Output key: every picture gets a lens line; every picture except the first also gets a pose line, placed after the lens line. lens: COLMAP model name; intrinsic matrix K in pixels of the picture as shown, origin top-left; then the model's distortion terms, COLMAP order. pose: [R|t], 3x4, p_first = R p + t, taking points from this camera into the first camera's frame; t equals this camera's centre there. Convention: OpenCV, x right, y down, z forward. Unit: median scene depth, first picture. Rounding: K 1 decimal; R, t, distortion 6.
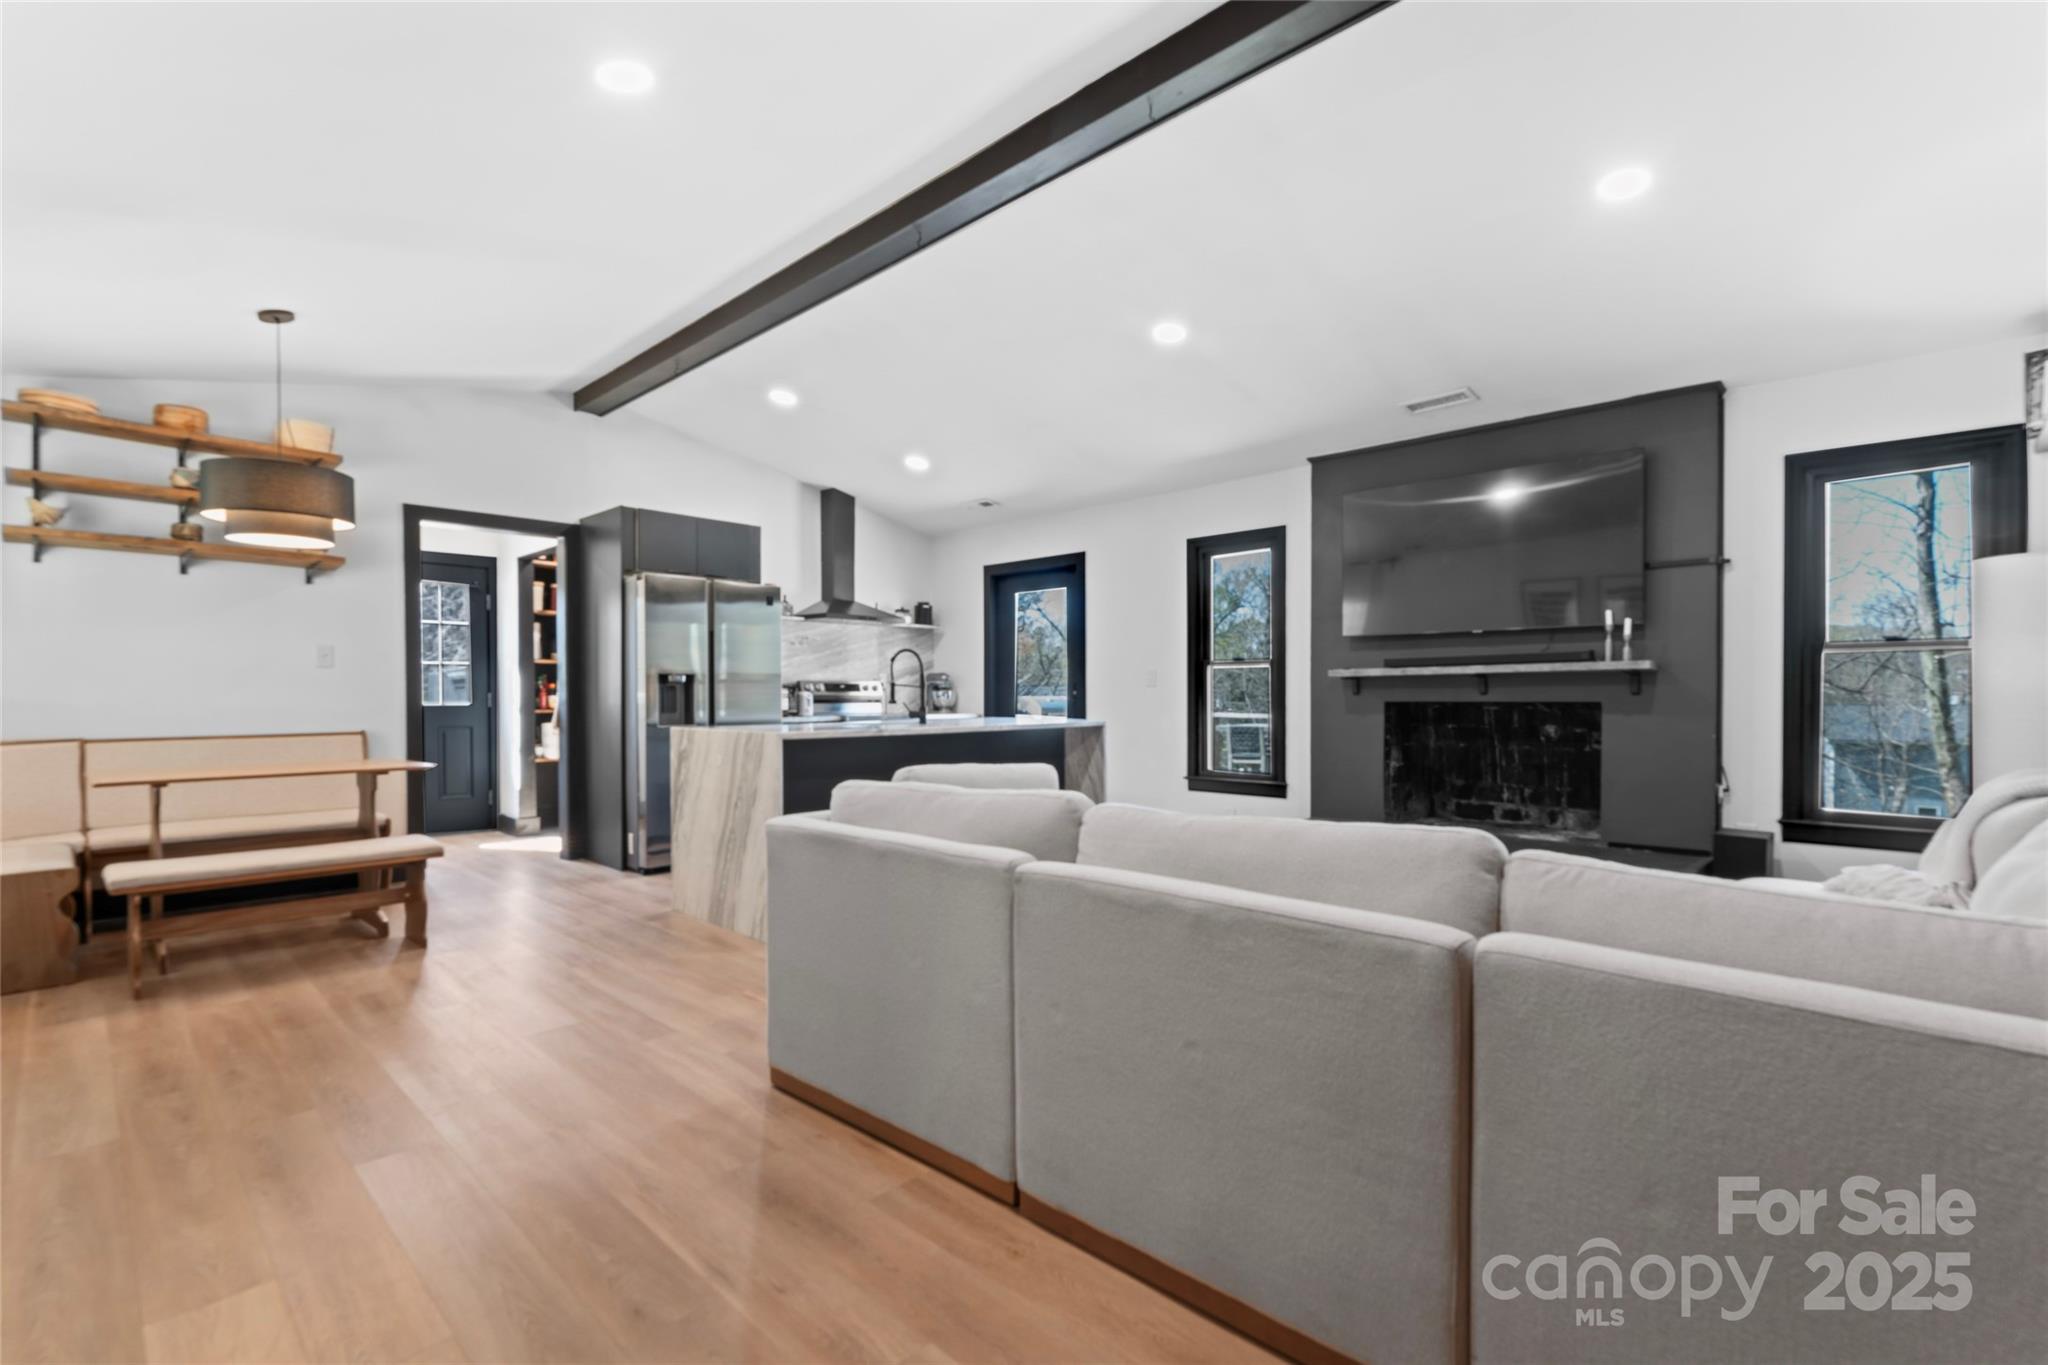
lens RADIAL K [[918.6, 0, 1014.1], [0, 918.6, 705.9], [0, 0, 1]] dist [-0.001176, -0.000044]
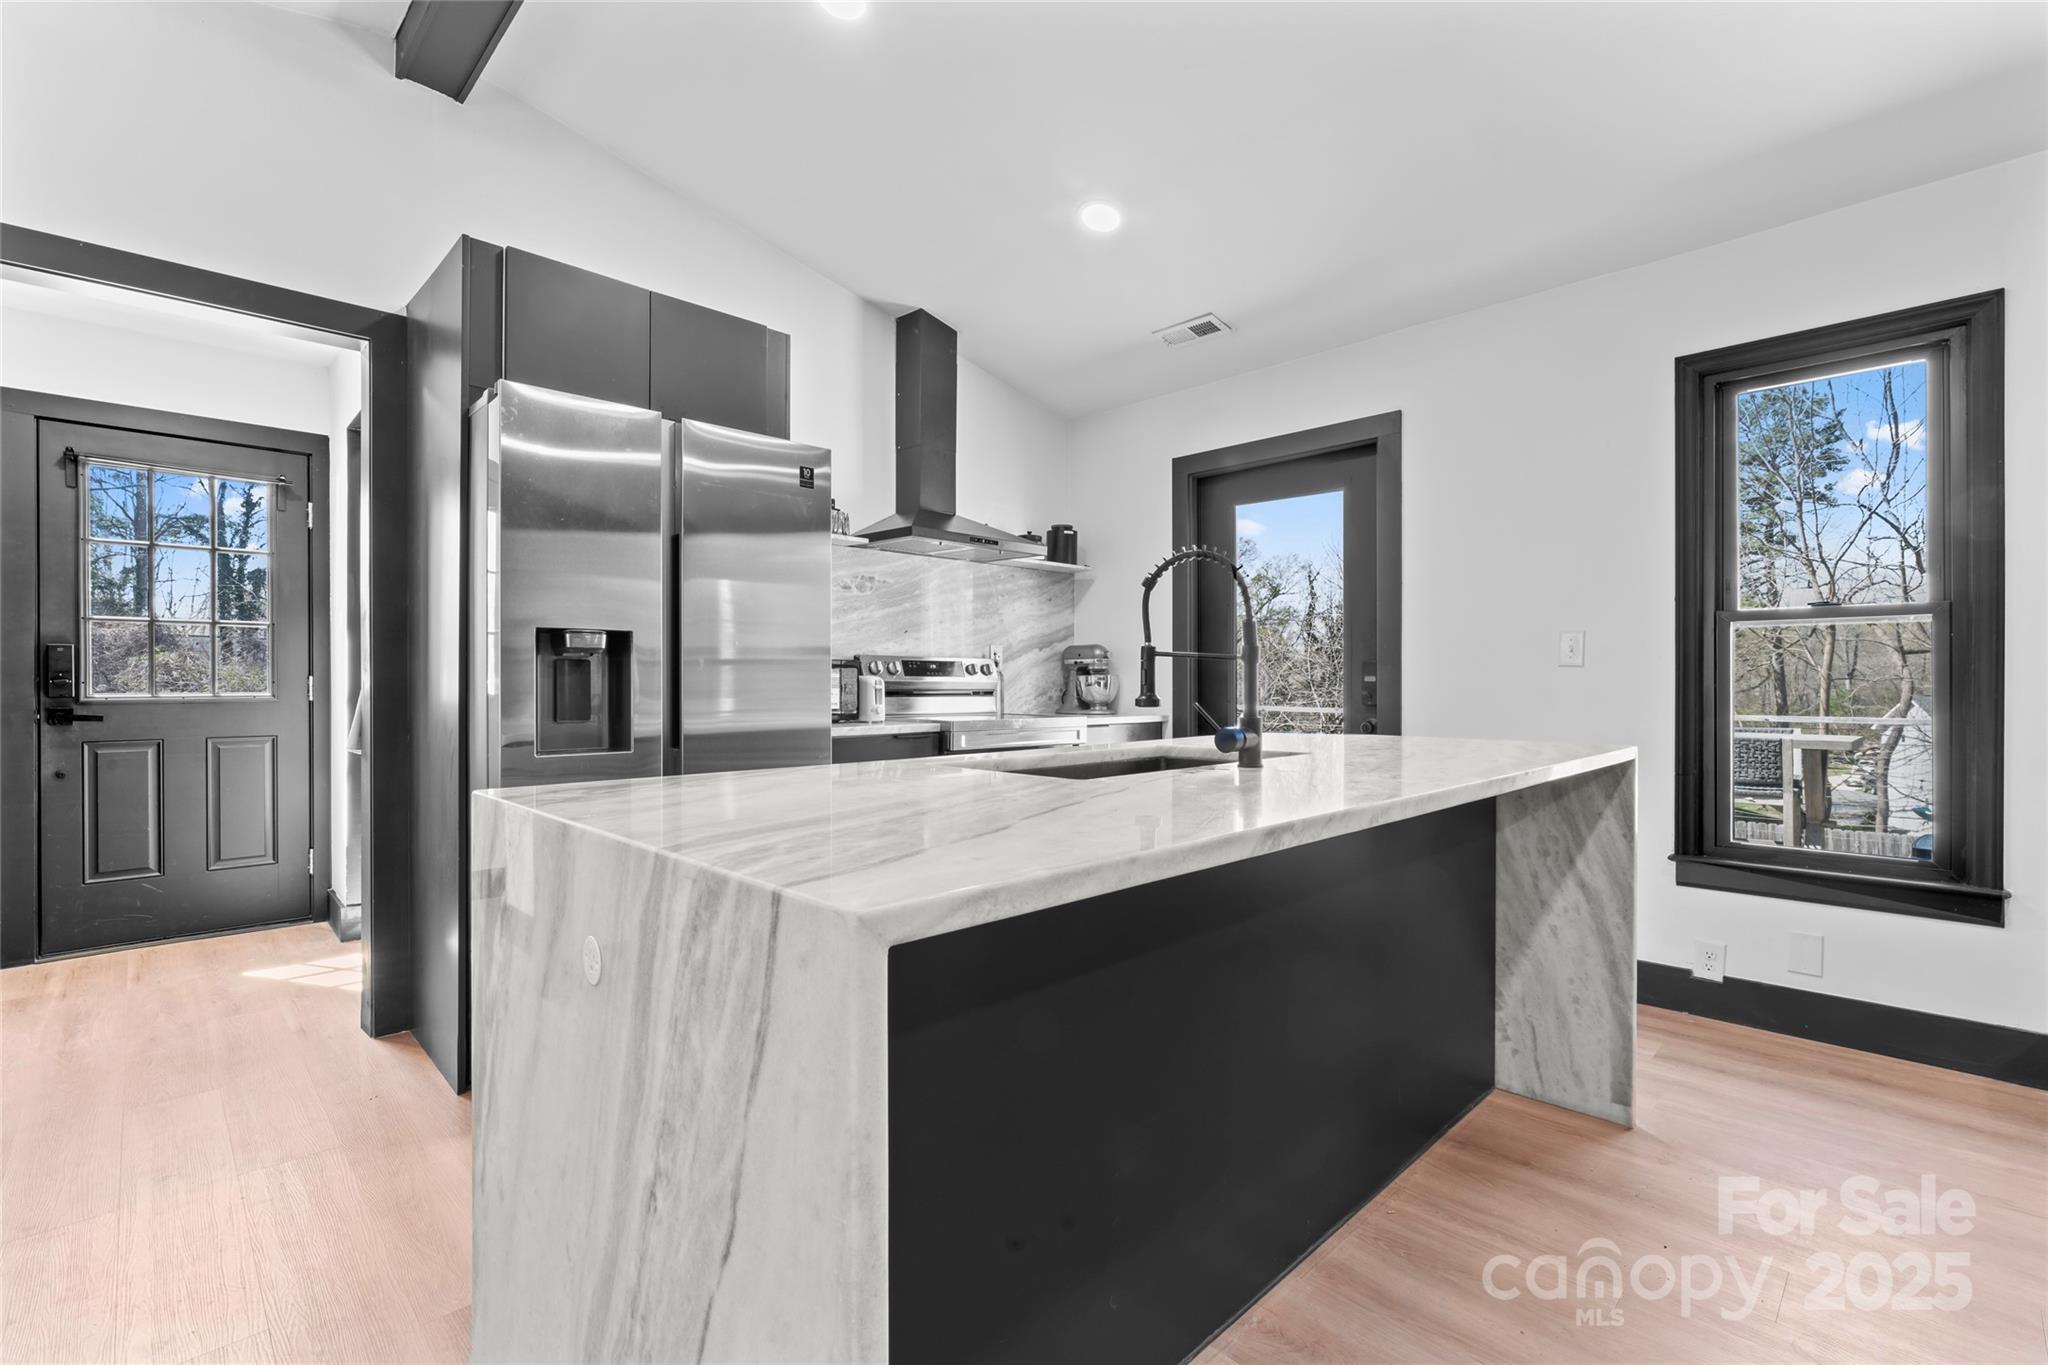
lens RADIAL K [[908.6, 0, 1015.7], [0, 908.6, 686.5], [0, 0, 1]] dist [-0.002559, 0.000148]
pose [[0.999572, 0.002878, -0.029101, -0.157524], [-0.003120, 0.999961, -0.008295, -0.006067], [0.029076, 0.008382, 0.999542, 0.585230]]
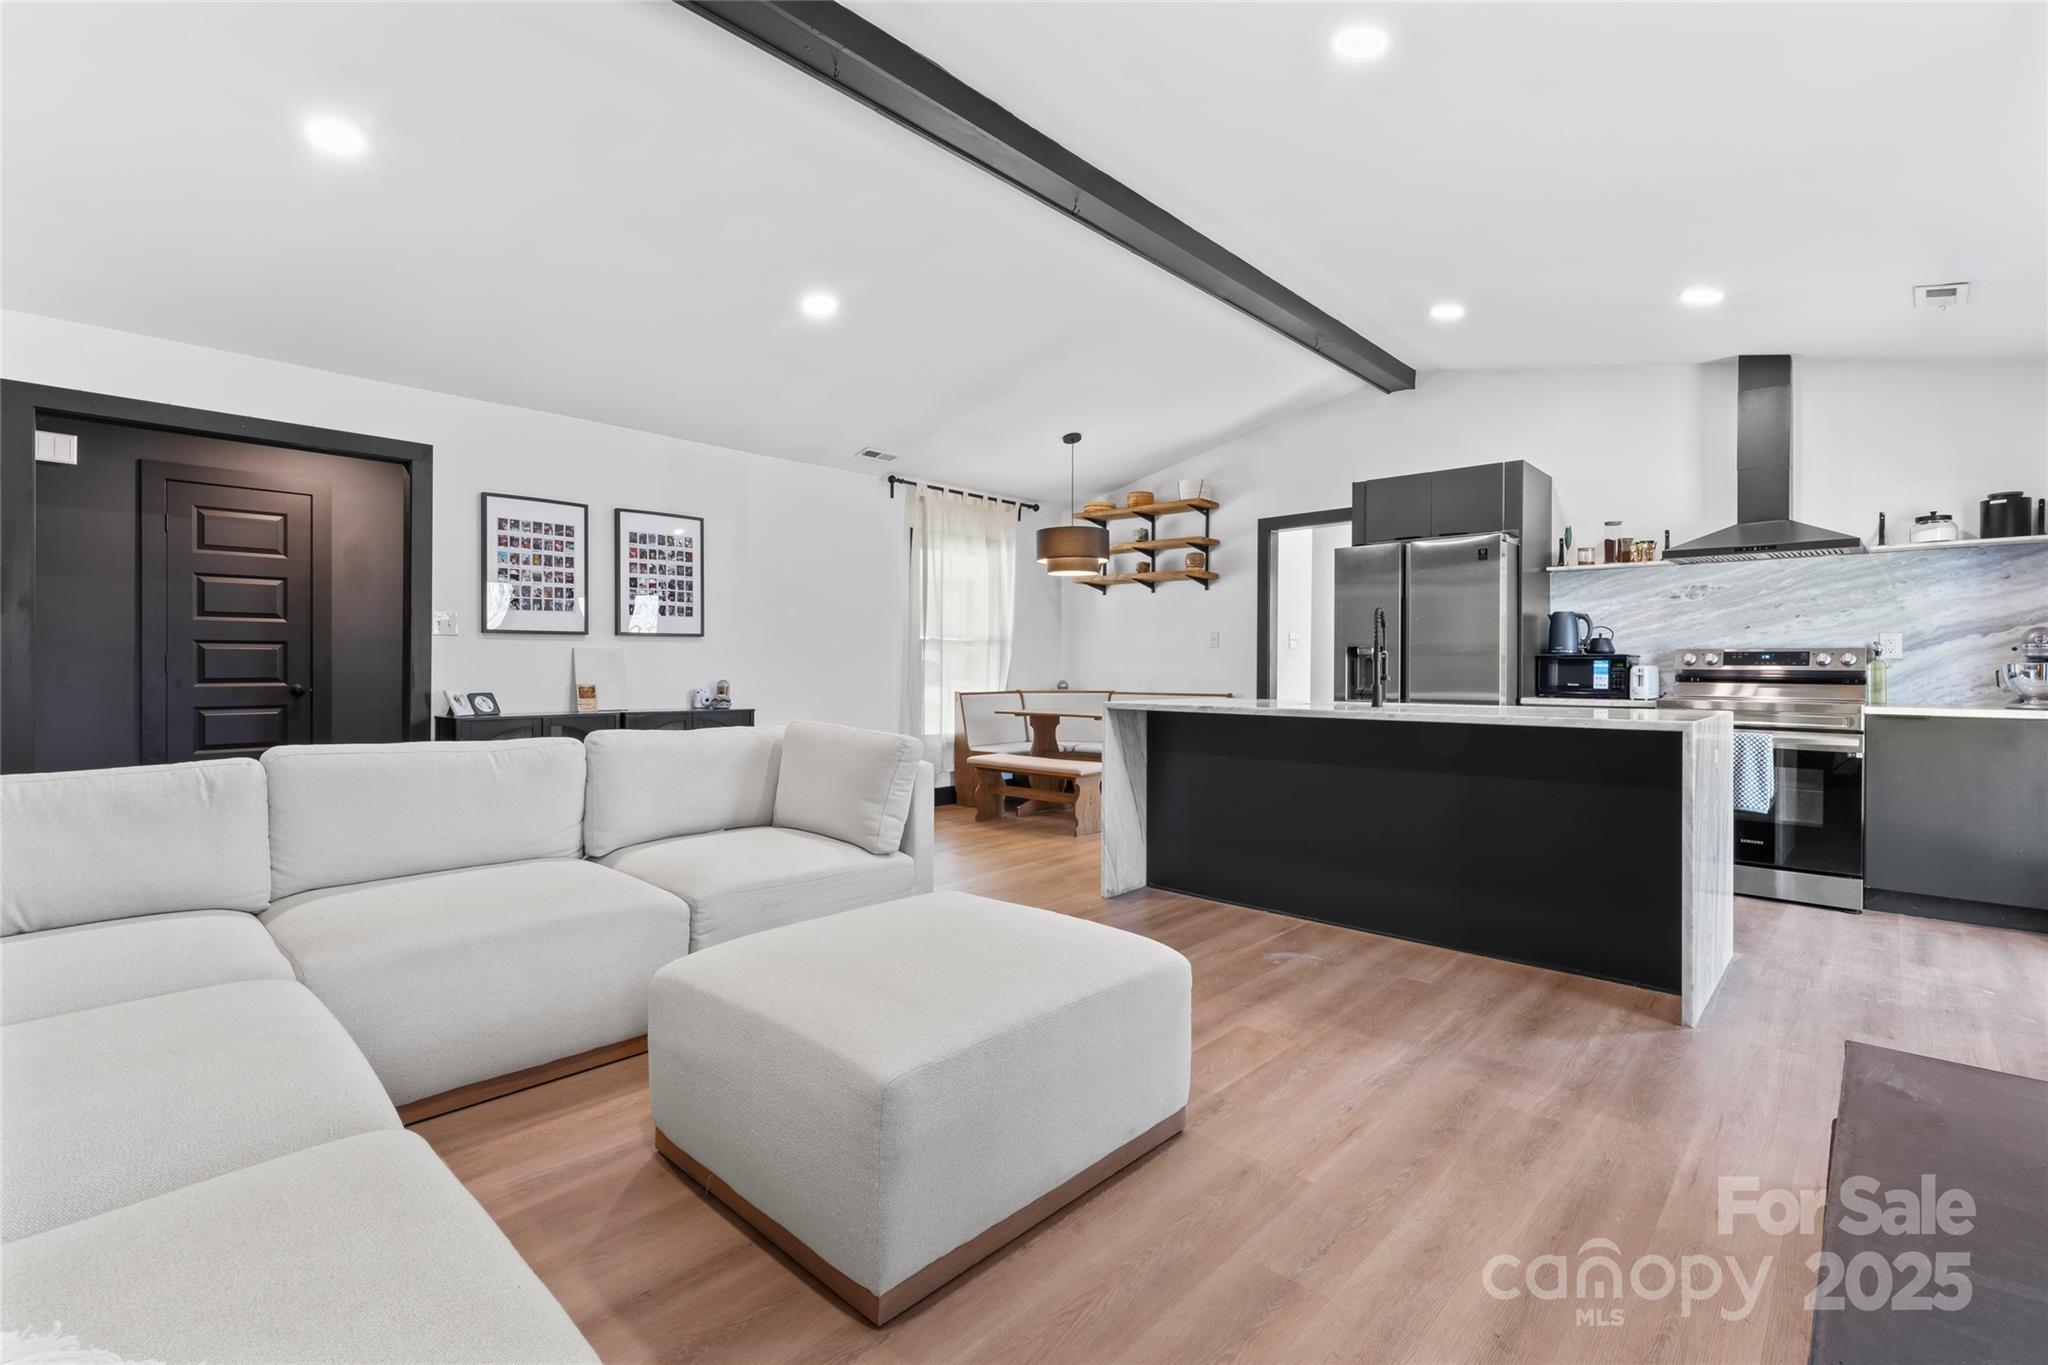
lens RADIAL K [[920.8, 0, 1020.9], [0, 920.8, 660.7], [0, 0, 1]] dist [0.000654, 0.000800]
pose [[0.012759, -0.004030, -0.999910, 0.589255], [-0.016023, 0.999863, -0.004234, -0.009728], [0.999790, 0.016075, 0.012693, 0.617288]]
